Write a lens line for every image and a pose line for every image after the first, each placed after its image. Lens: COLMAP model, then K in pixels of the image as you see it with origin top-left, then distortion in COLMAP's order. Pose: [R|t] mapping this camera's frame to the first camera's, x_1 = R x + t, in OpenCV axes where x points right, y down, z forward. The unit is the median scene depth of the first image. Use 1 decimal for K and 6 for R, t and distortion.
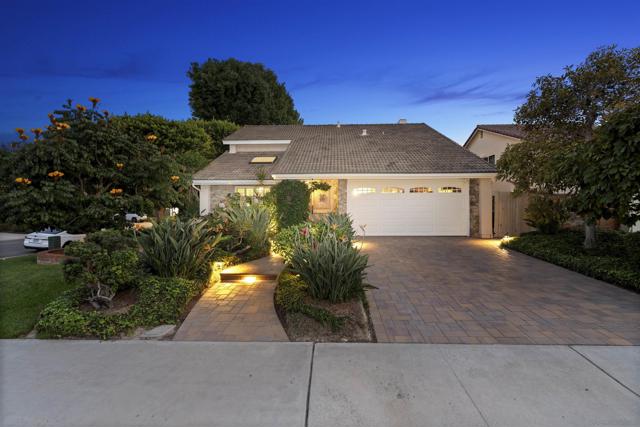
lens RADIAL K [[293.8, 0, 316.7], [0, 293.8, 209.9], [0, 0, 1]] dist [-0.002425, -0.000563]
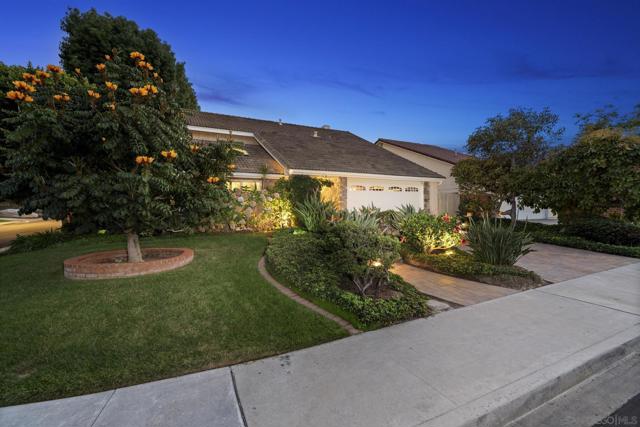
lens RADIAL K [[293.8, 0, 316.7], [0, 293.8, 209.9], [0, 0, 1]] dist [-0.002425, -0.000563]
pose [[0.862395, -0.006812, 0.506190, -0.566415], [0.002291, 0.999952, 0.009554, 0.008704], [-0.506230, -0.007080, 0.862369, 0.086378]]
